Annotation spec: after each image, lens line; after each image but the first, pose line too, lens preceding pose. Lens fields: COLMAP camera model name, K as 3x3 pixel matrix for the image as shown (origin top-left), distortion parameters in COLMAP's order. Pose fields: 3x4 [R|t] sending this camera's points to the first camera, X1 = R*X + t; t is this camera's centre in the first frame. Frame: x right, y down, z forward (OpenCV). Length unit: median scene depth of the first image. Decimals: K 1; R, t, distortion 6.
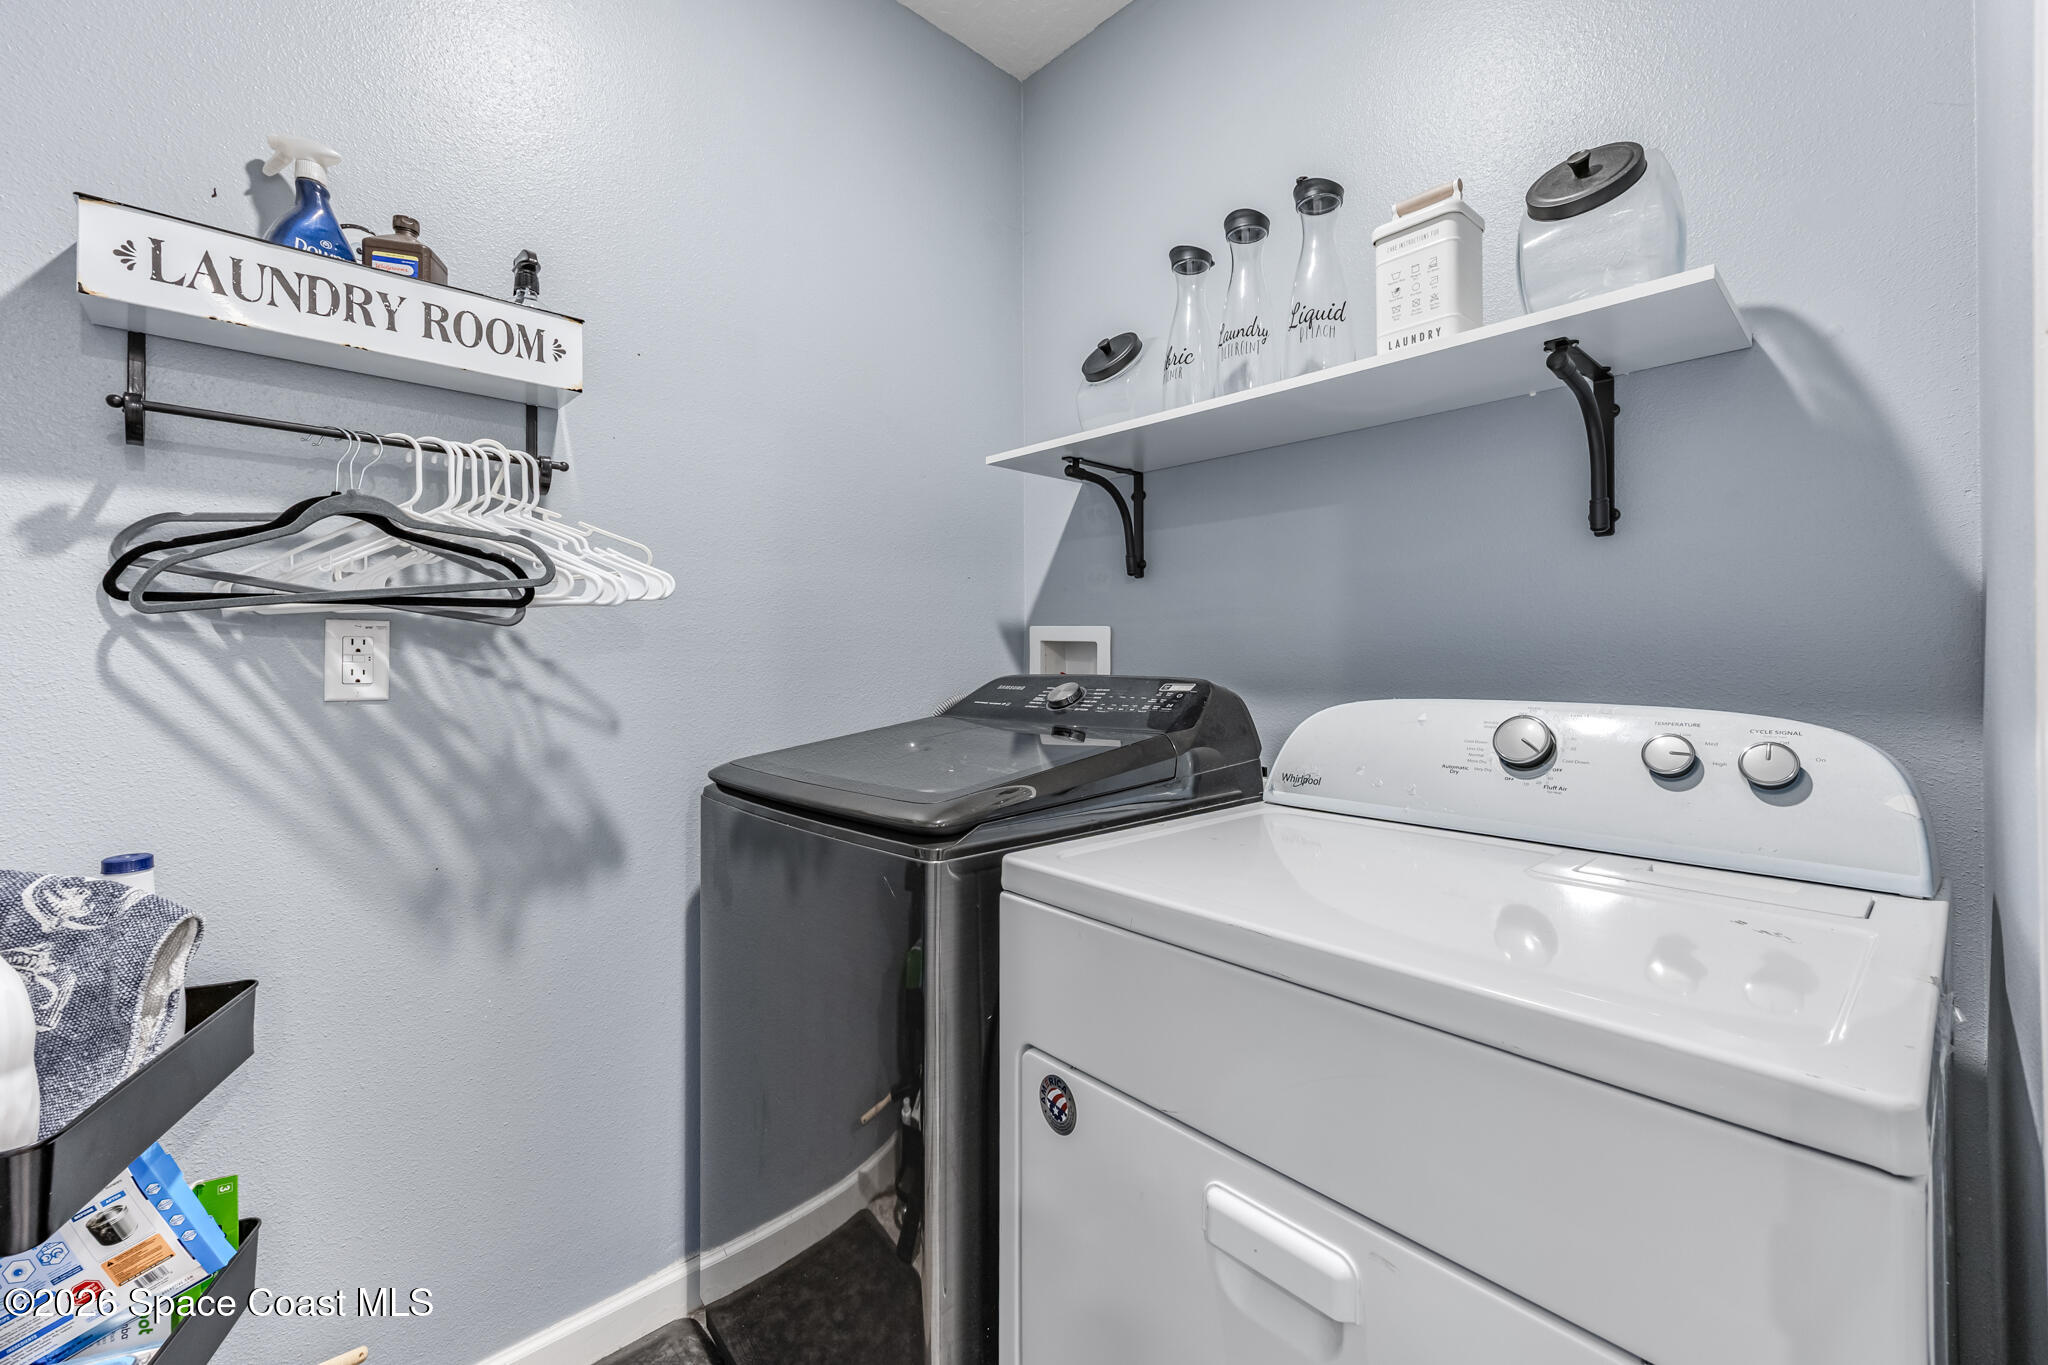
lens RADIAL K [[833.2, 0, 1024.0], [0, 833.2, 682.5], [0, 0, 1]] dist [-0.000159, -0.000035]
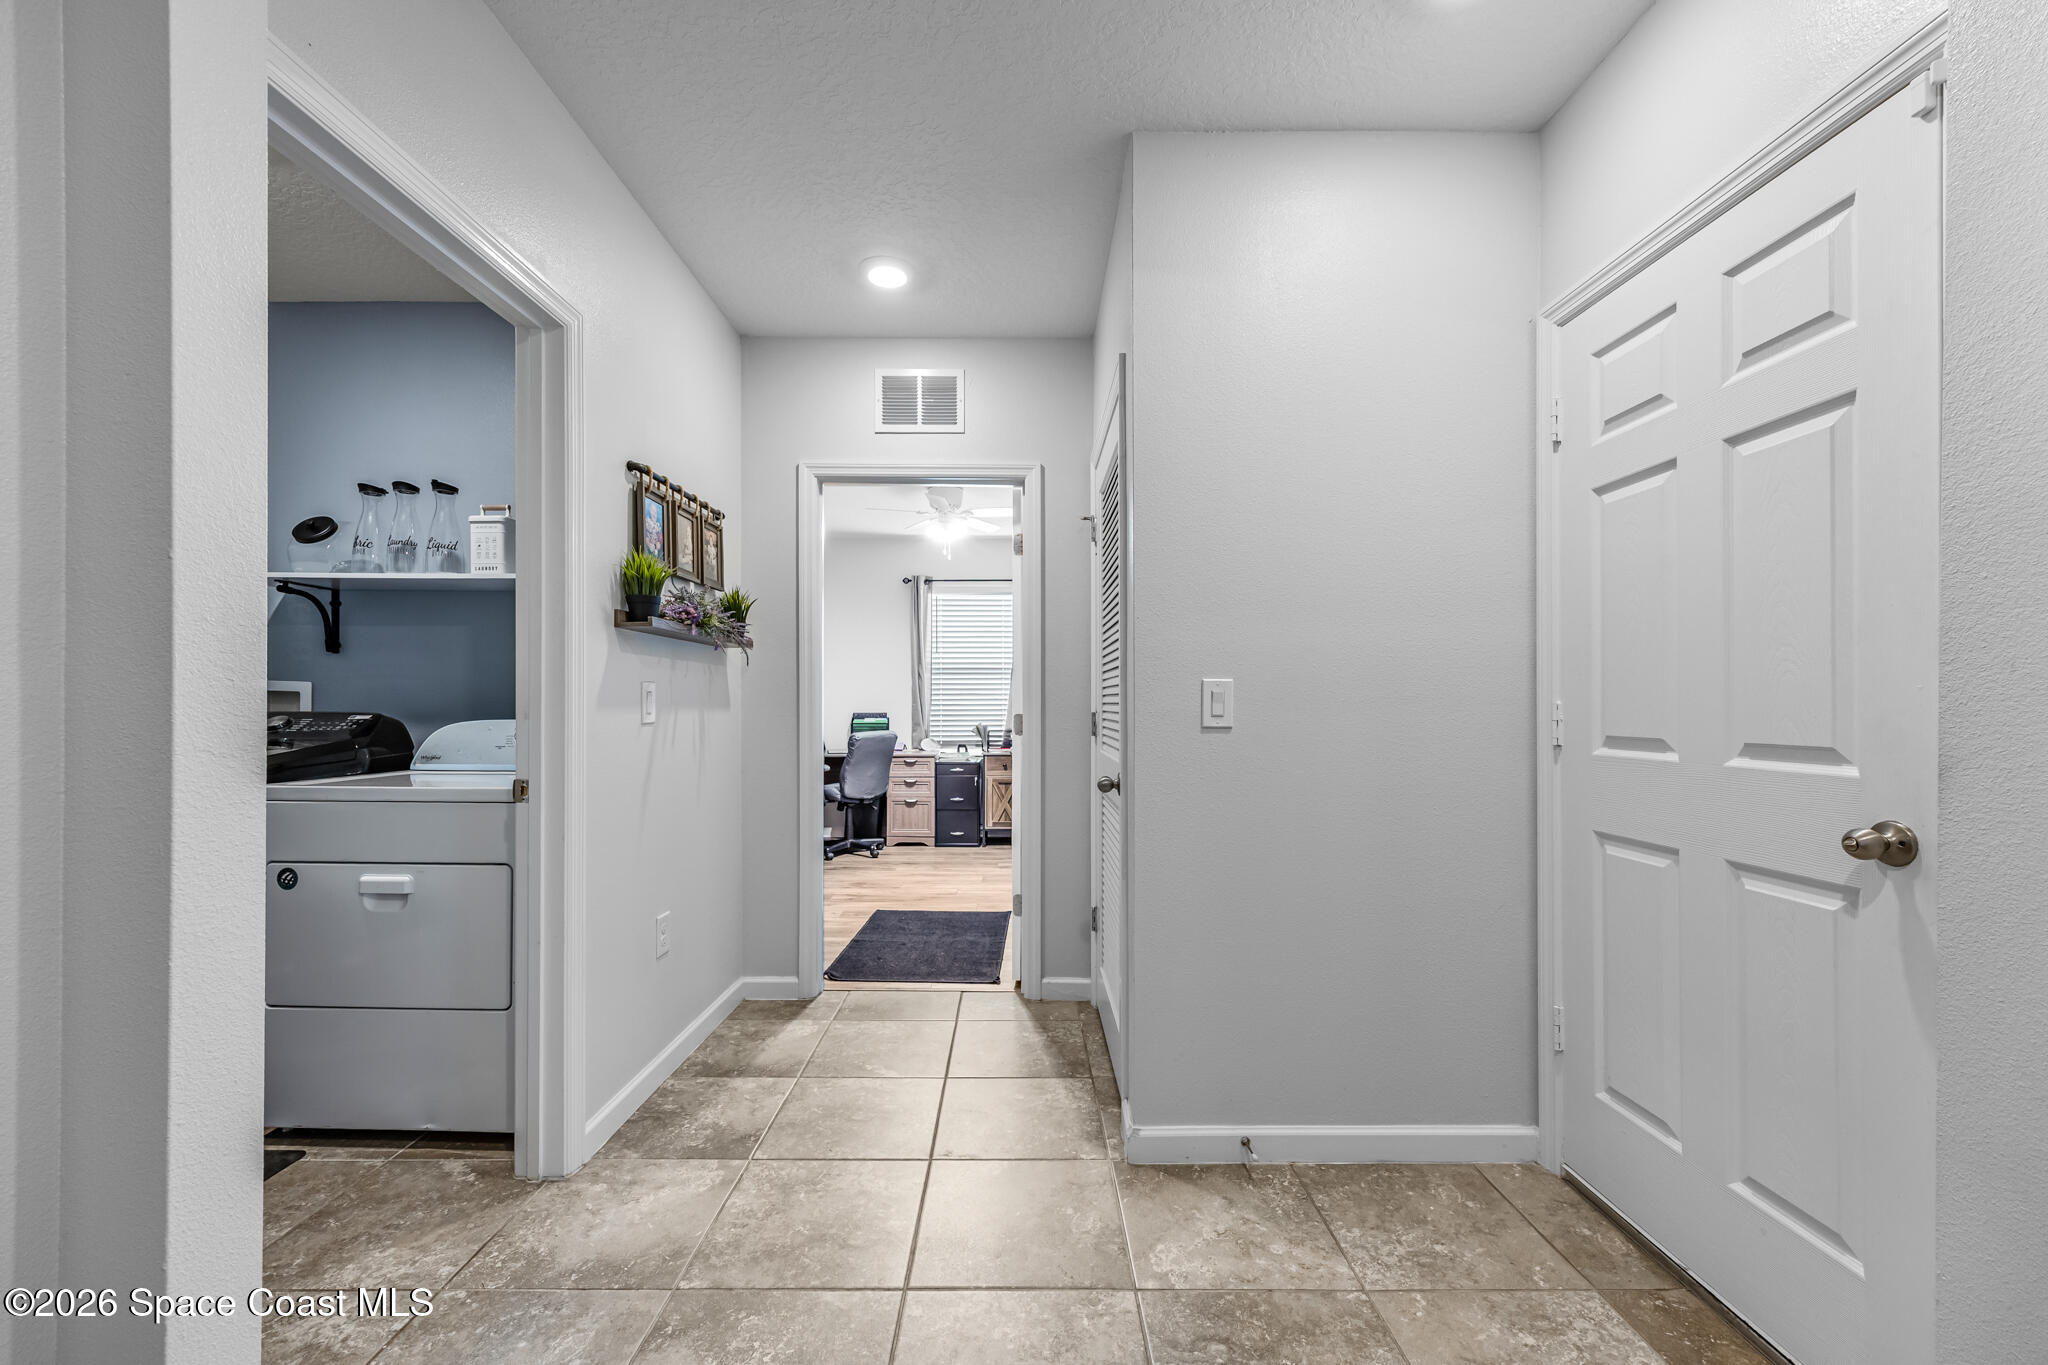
lens RADIAL K [[790.0, 0, 1026.0], [0, 790.0, 697.6], [0, 0, 1]] dist [0.000042, 0.000030]
pose [[0.659905, 0.010465, 0.751276, -0.164003], [0.017323, 0.999425, -0.029137, 0.039232], [-0.751149, 0.032242, 0.659345, -1.296703]]
